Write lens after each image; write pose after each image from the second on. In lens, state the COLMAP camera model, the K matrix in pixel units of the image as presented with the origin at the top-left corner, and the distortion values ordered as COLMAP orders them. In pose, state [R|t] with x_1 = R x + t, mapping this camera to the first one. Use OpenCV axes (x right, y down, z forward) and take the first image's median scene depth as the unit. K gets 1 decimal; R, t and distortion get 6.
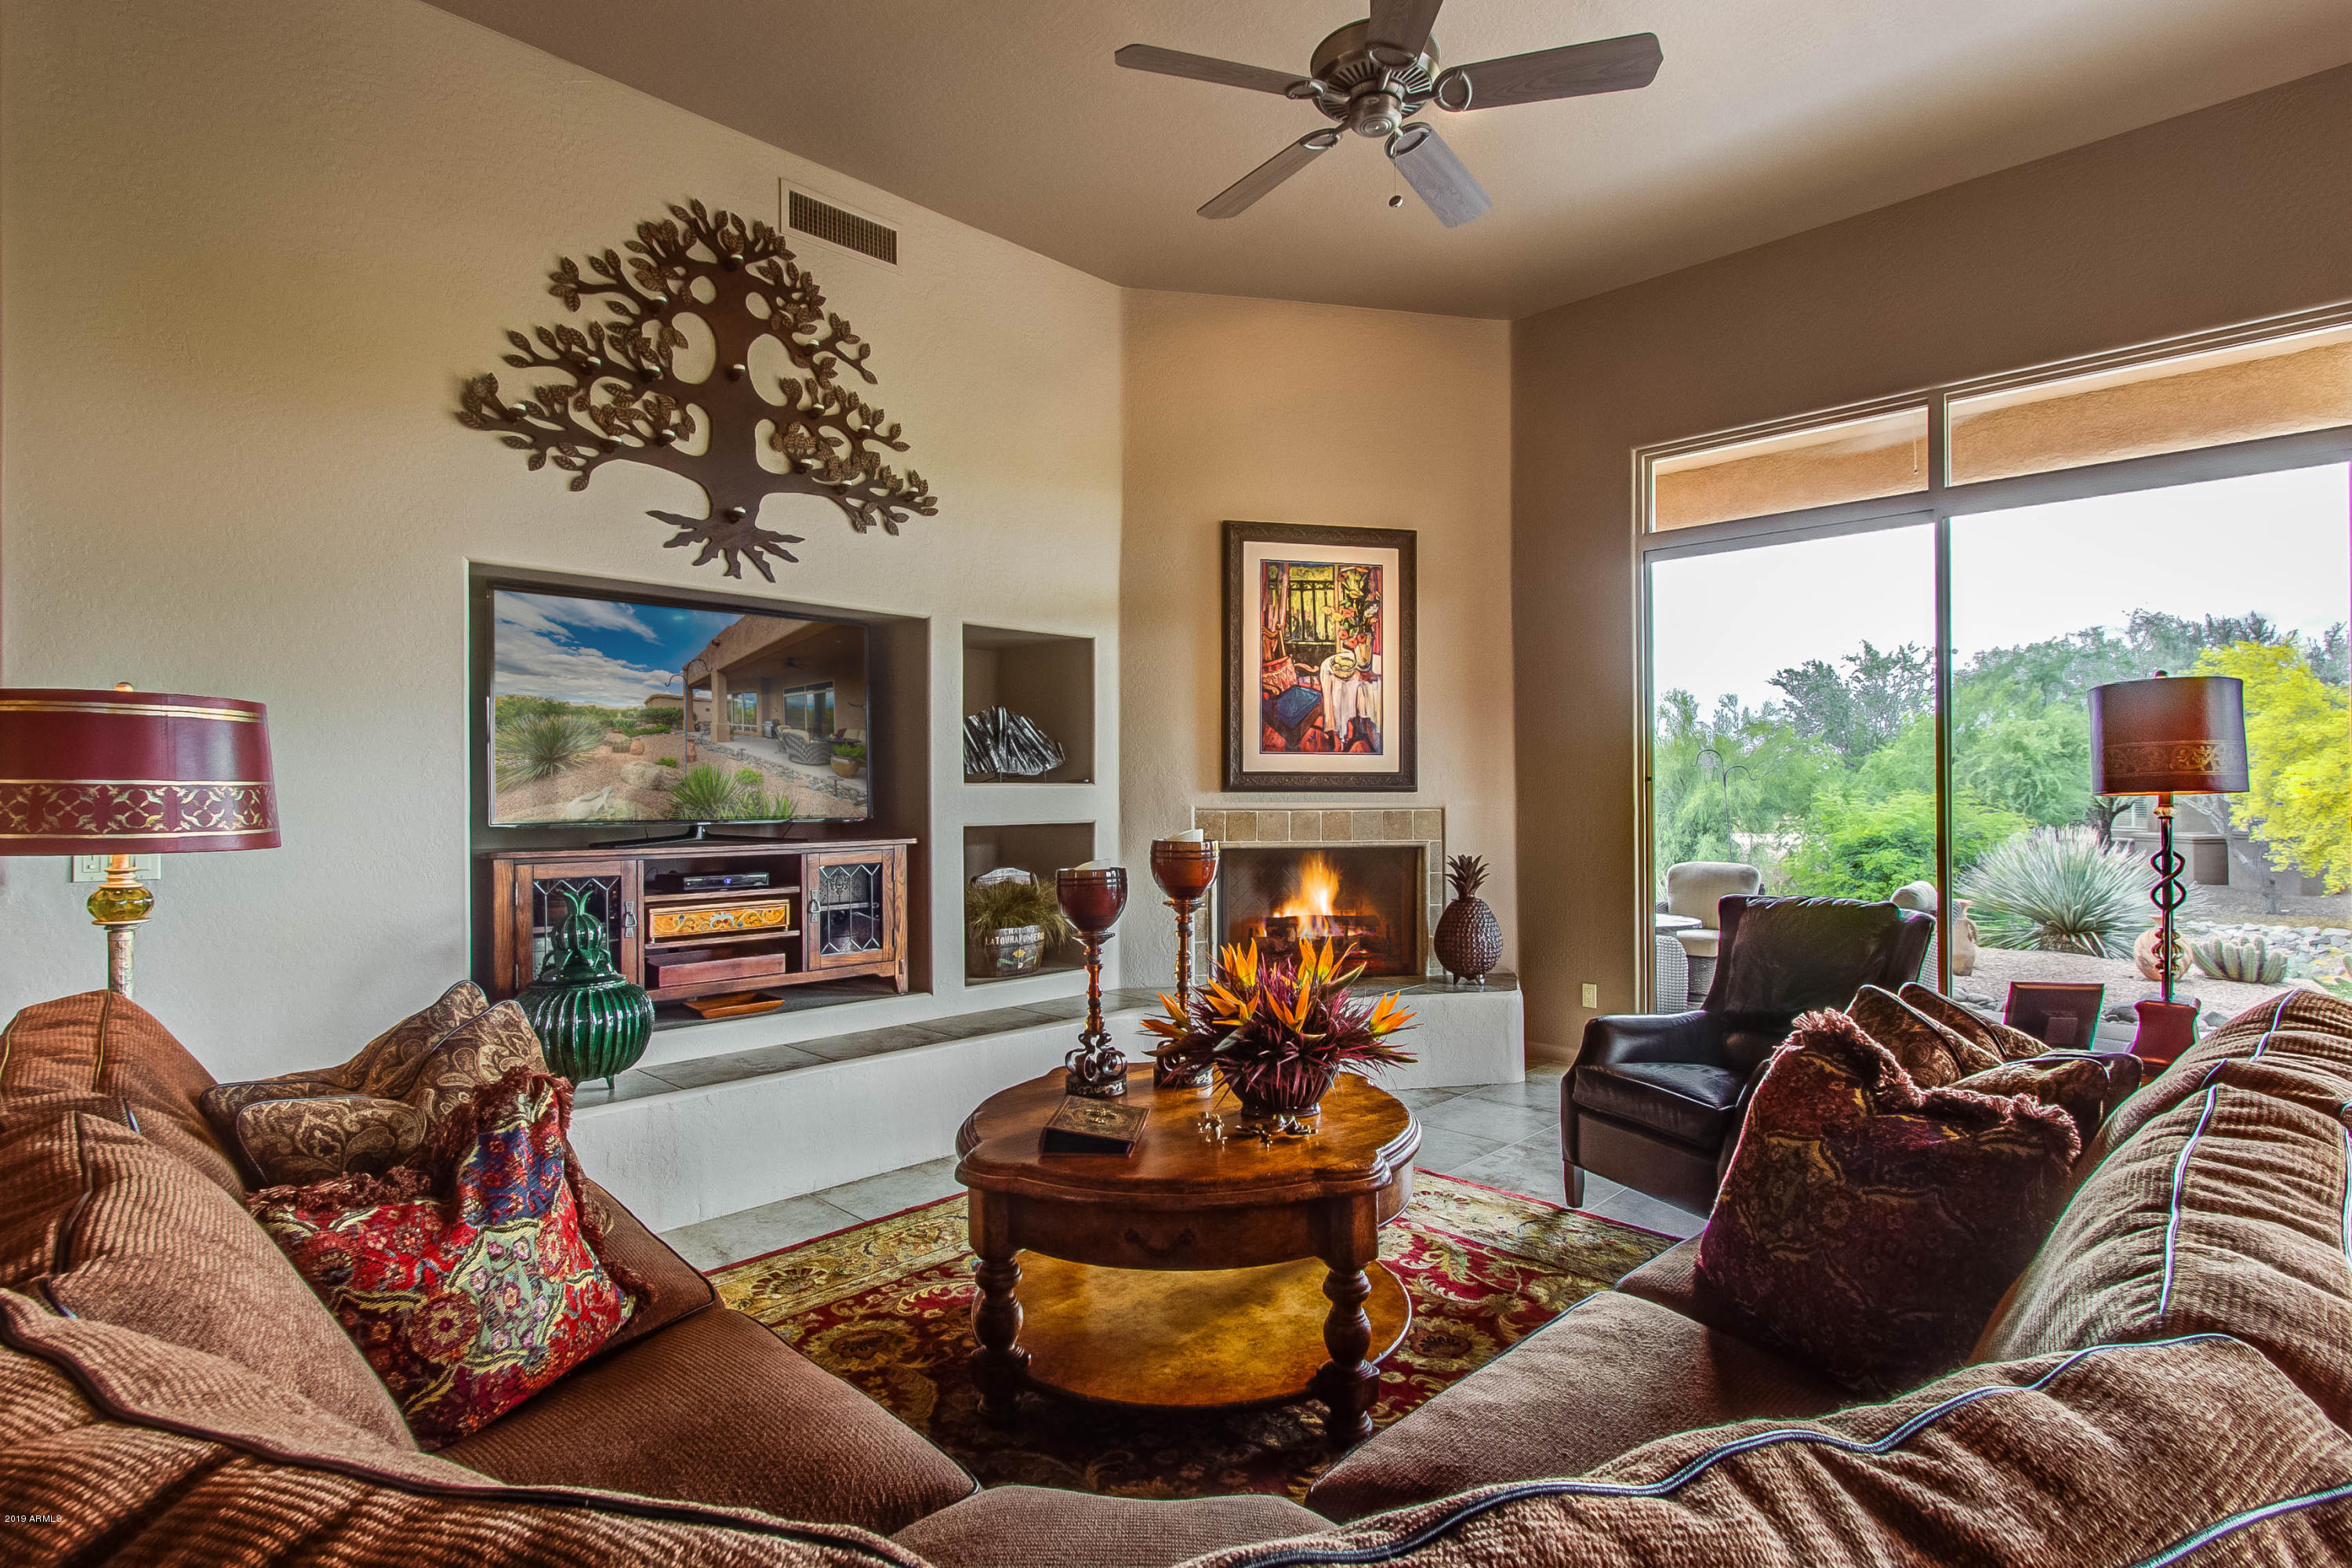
lens RADIAL K [[1113.0, 0, 1143.1], [0, 1113.0, 764.5], [0, 0, 1]] dist [-0.010308, 0.002252]
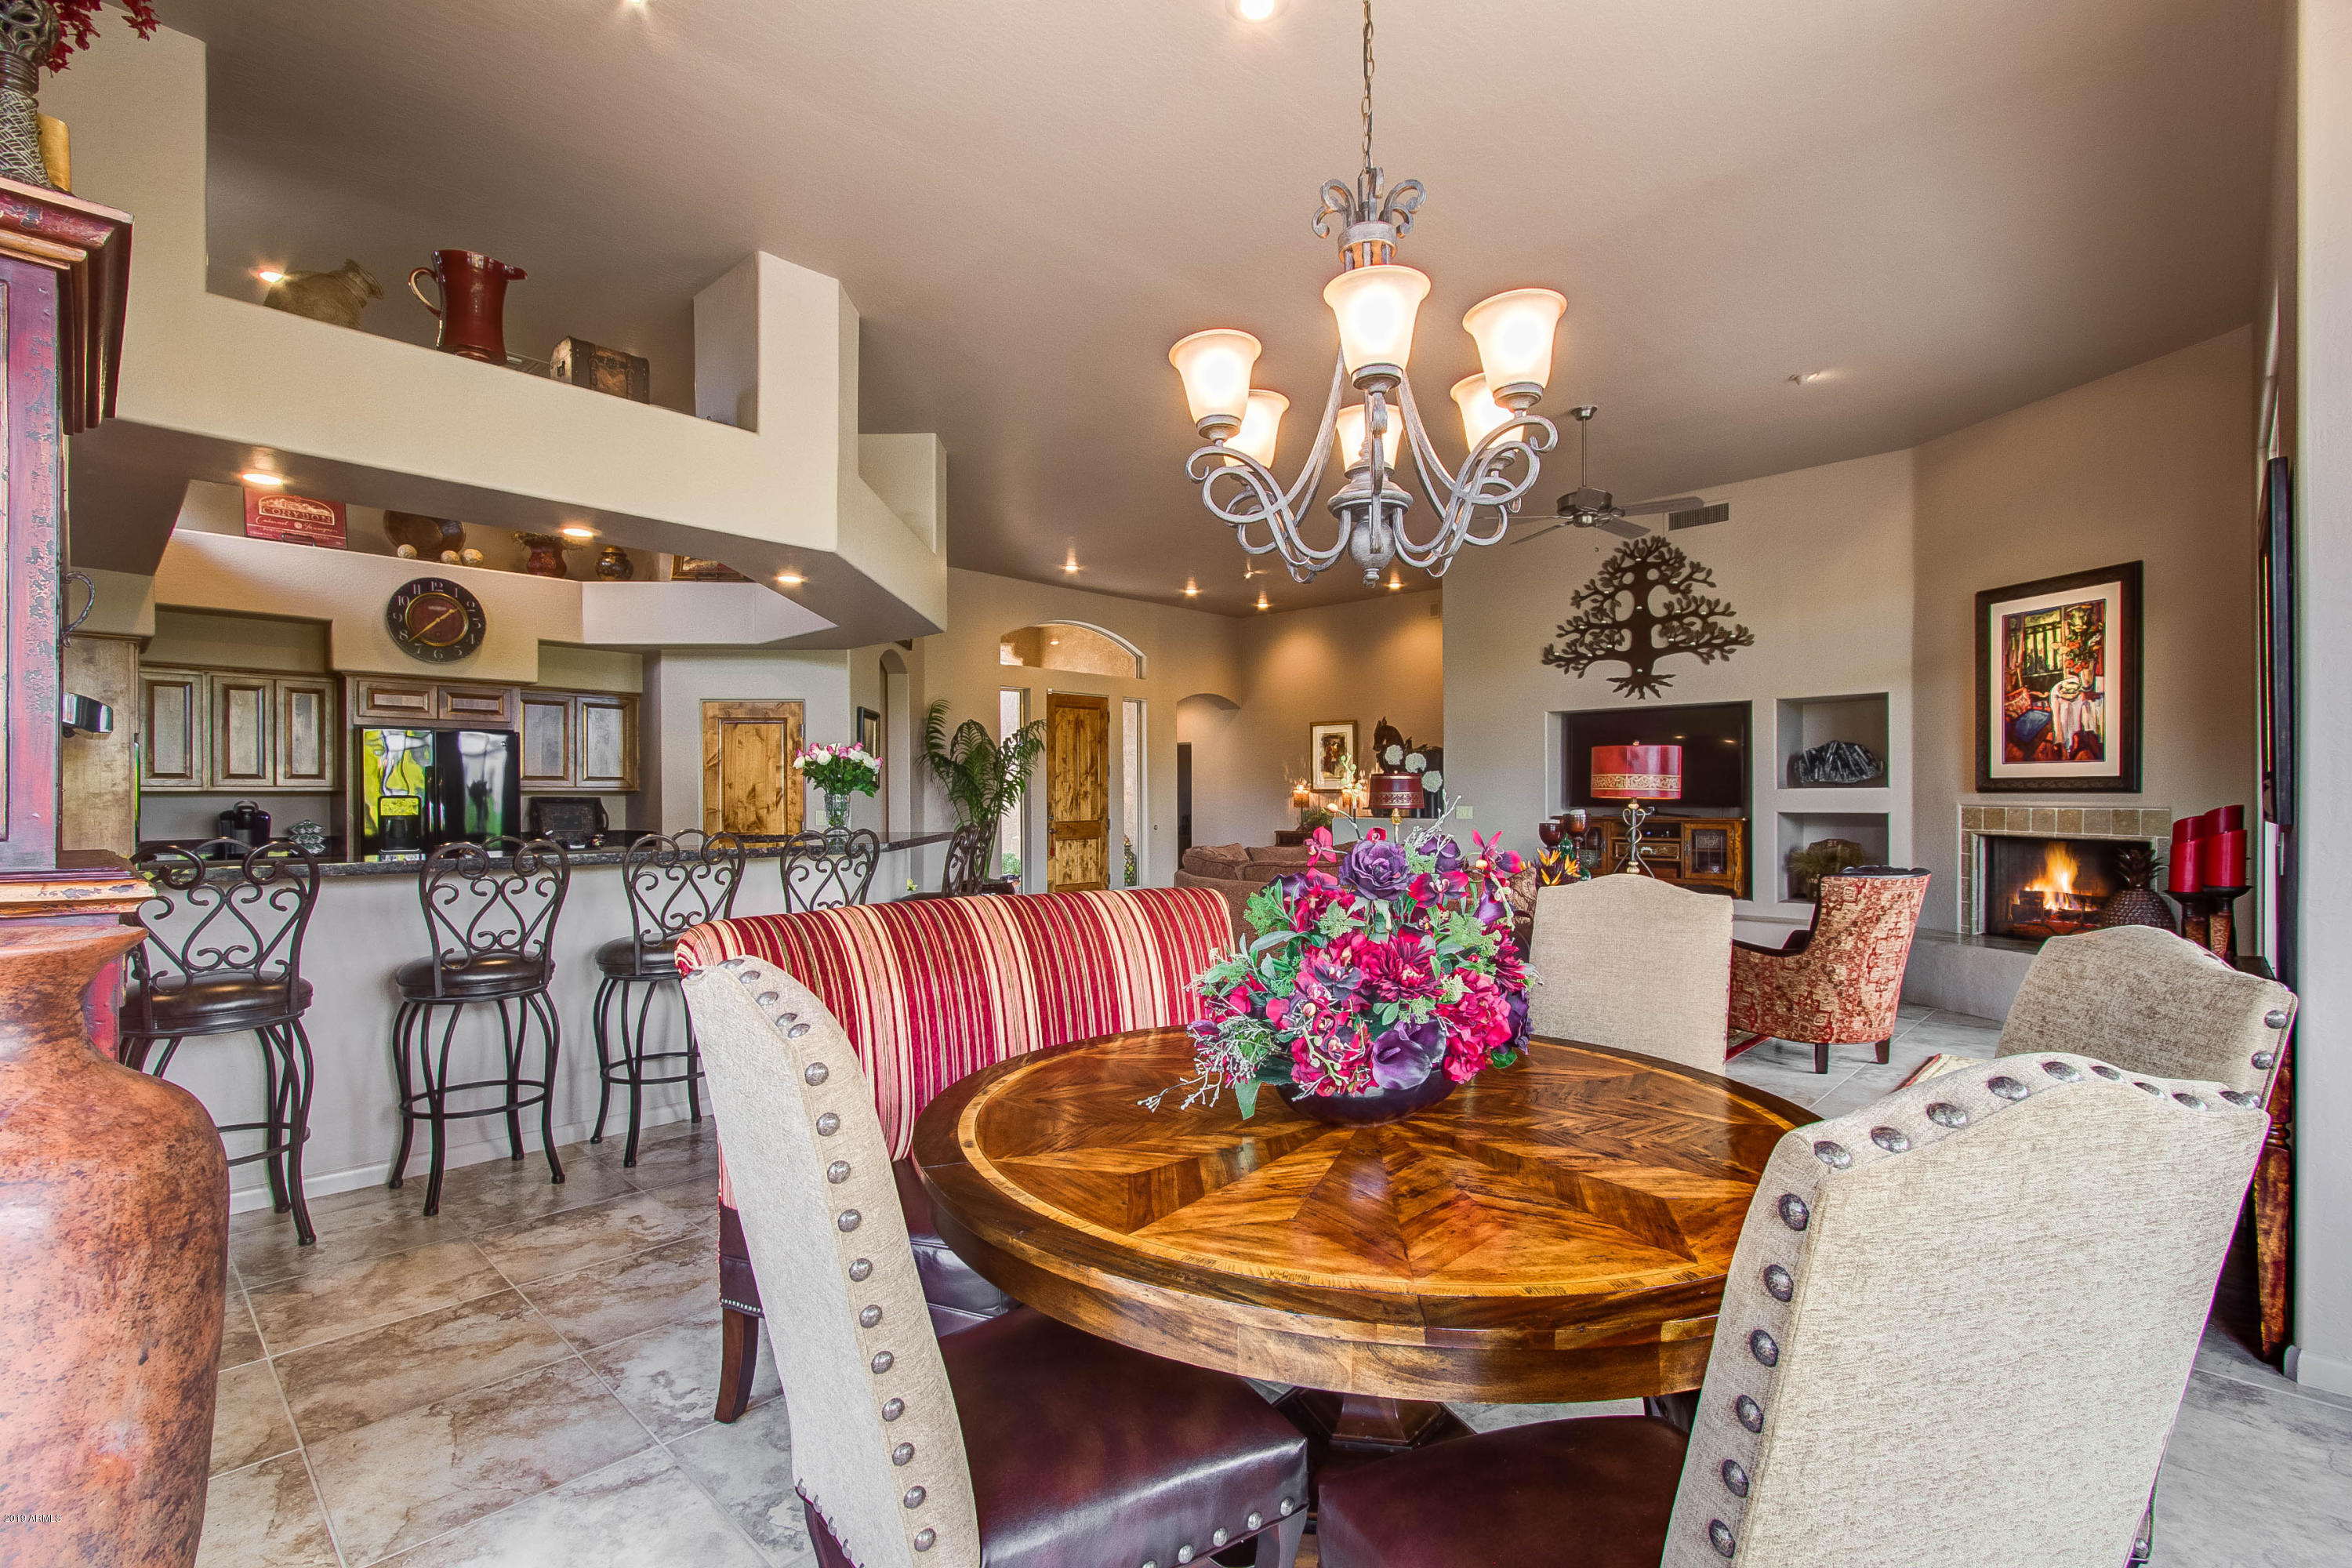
lens RADIAL K [[1113.0, 0, 1175.2], [0, 1113.0, 798.6], [0, 0, 1]] dist [-0.010308, 0.002252]
pose [[0.005531, 0.003991, -0.999977, 1.785984], [0.019454, 0.999802, 0.004098, 0.008619], [0.999795, -0.019476, 0.005452, 0.017696]]
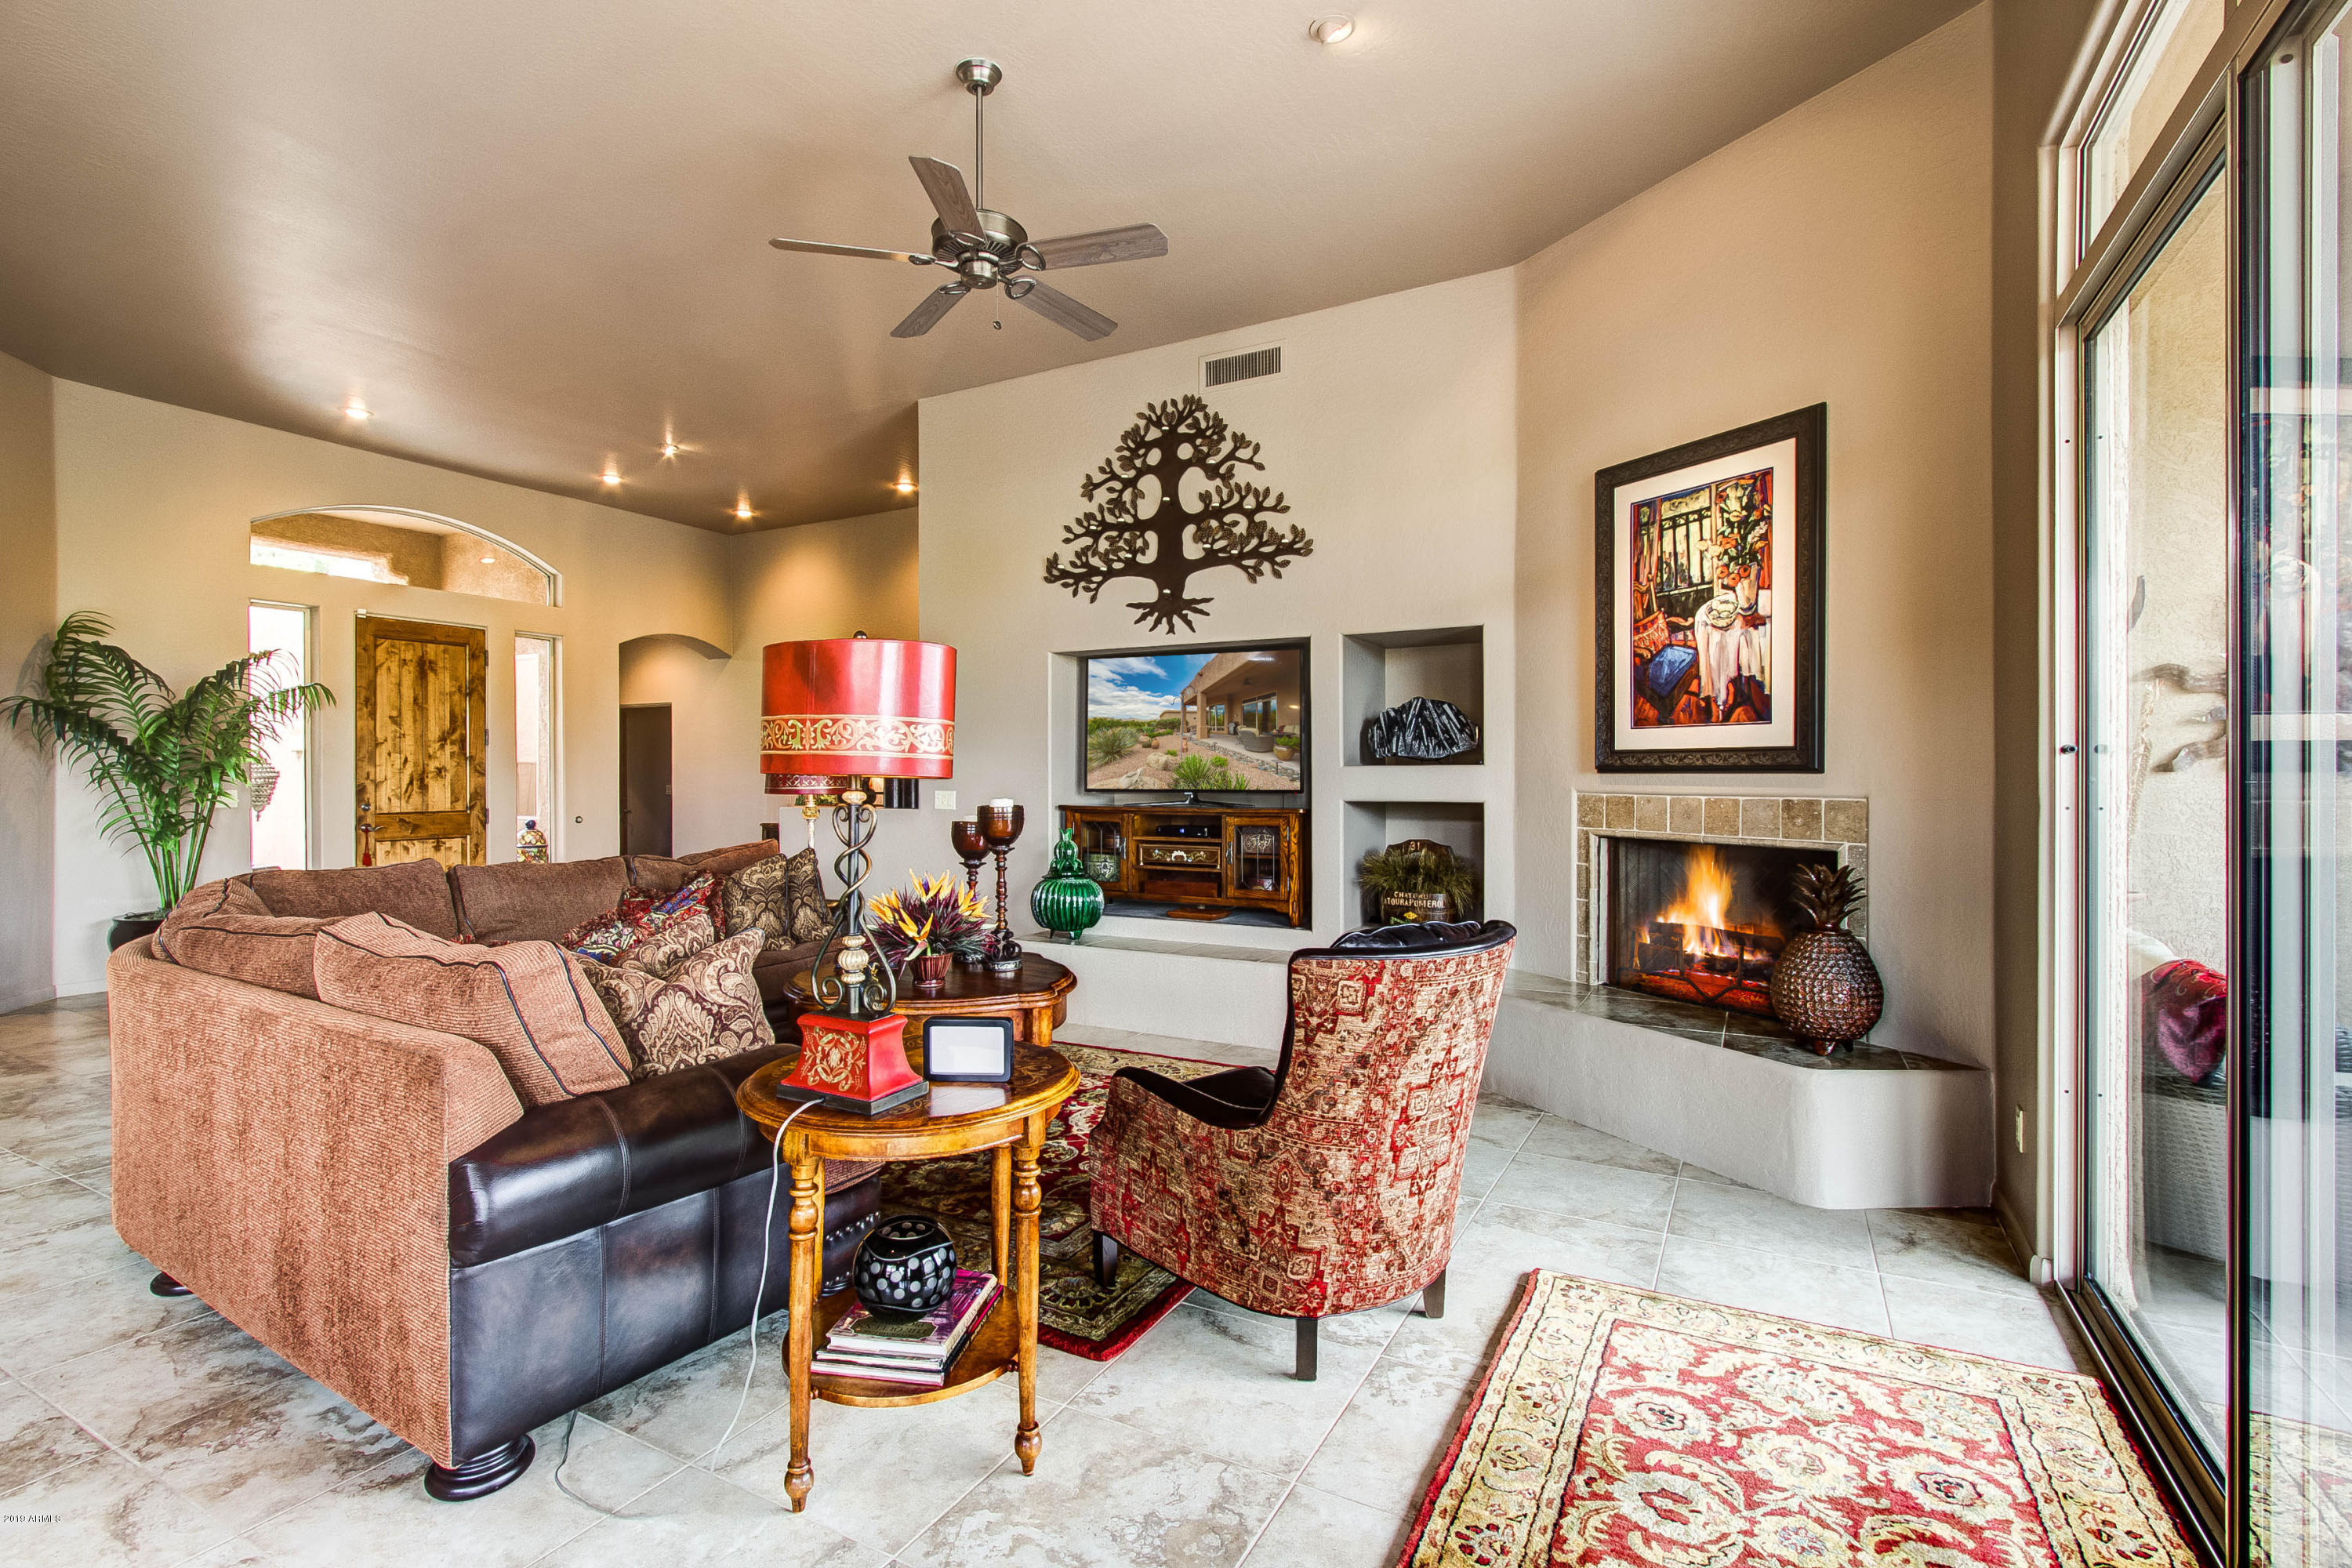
lens RADIAL K [[1113.0, 0, 1195.2], [0, 1113.0, 779.0], [0, 0, 1]] dist [-0.010308, 0.002252]
pose [[0.284189, 0.003844, -0.958761, 1.062346], [0.014811, 0.999855, 0.008399, 0.021635], [0.958654, -0.016587, 0.284091, 0.543256]]
